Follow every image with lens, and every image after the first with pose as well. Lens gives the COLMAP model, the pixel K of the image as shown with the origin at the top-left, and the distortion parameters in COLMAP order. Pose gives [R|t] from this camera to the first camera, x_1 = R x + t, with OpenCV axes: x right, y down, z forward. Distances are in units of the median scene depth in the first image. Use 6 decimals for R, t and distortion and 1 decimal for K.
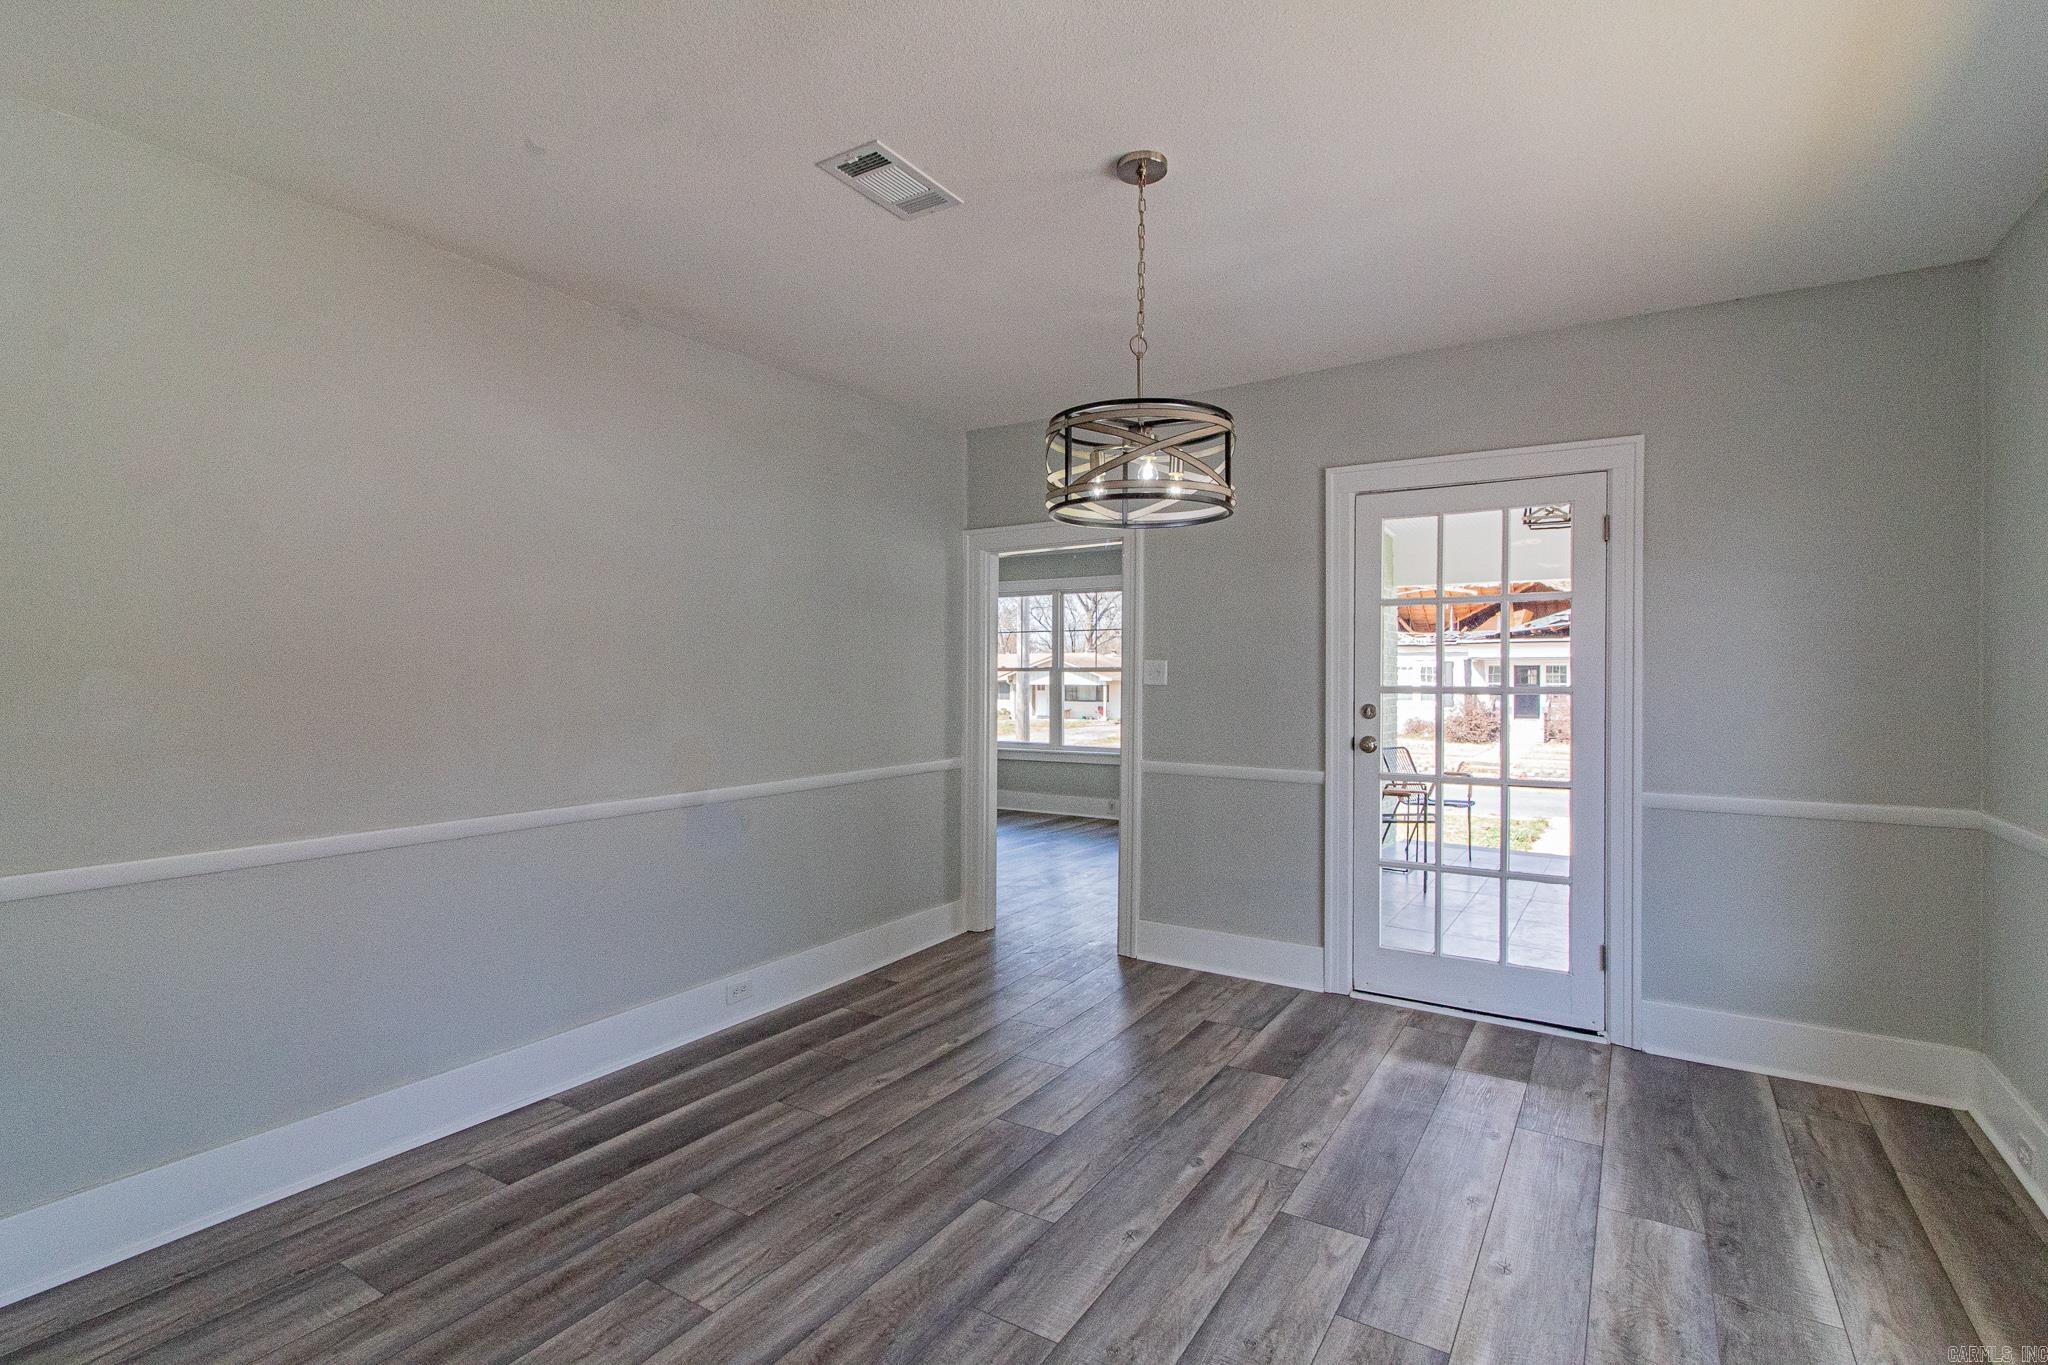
lens RADIAL K [[906.6, 0, 1029.7], [0, 906.6, 691.8], [0, 0, 1]] dist [-0.026218, 0.000153]
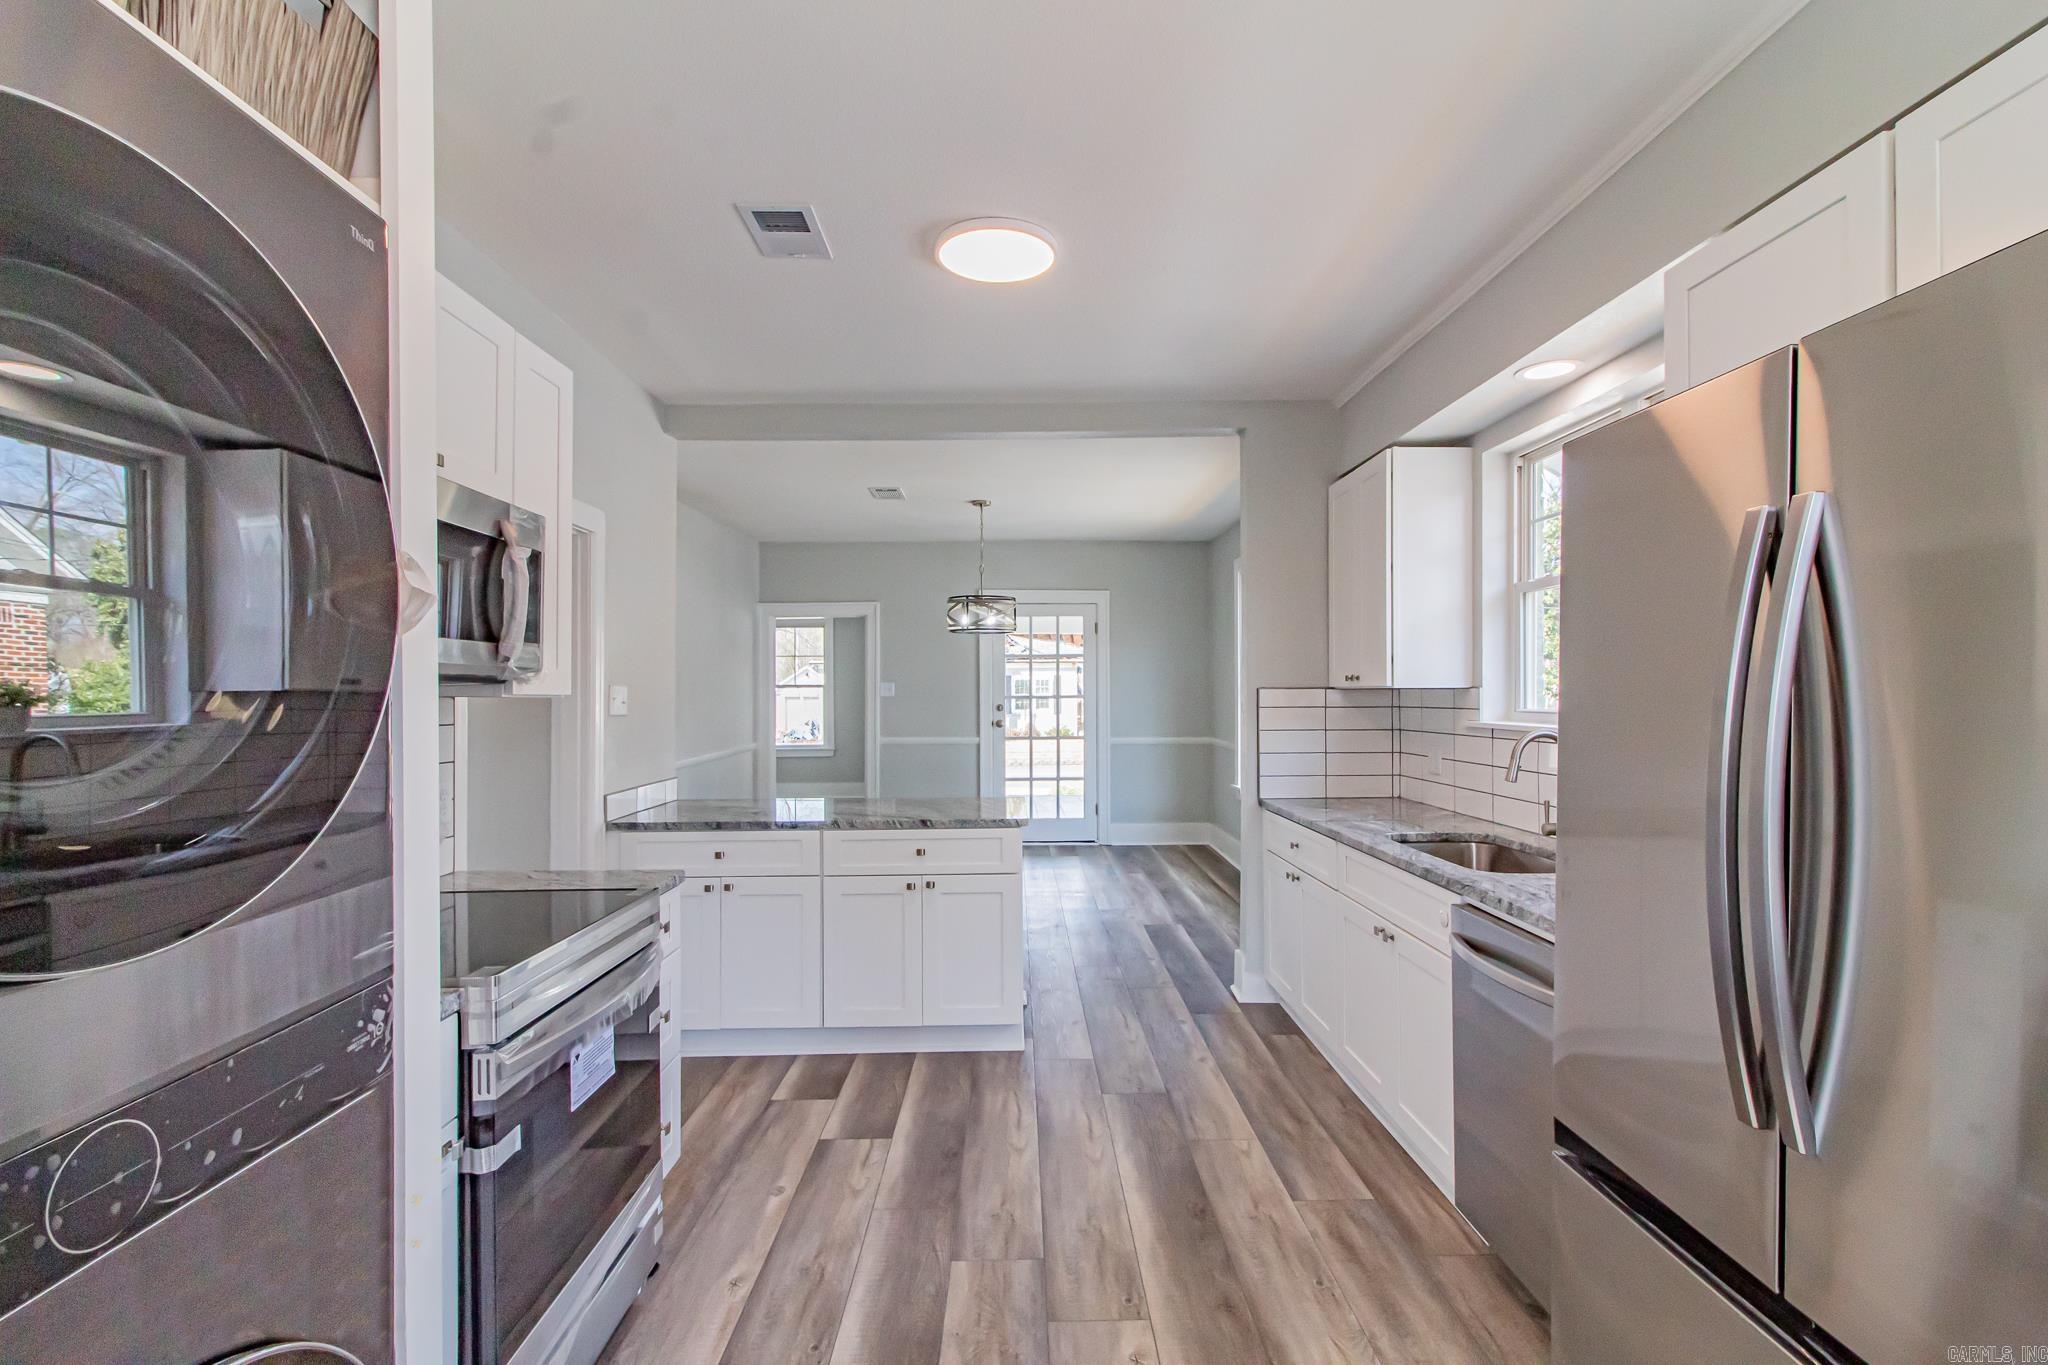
lens RADIAL K [[906.6, 0, 1029.7], [0, 906.6, 691.8], [0, 0, 1]] dist [-0.026218, 0.000153]
pose [[0.829965, 0.009383, 0.557737, -0.751668], [0.016209, 0.999031, -0.040927, 0.072076], [-0.557580, 0.043009, 0.829008, -0.803042]]
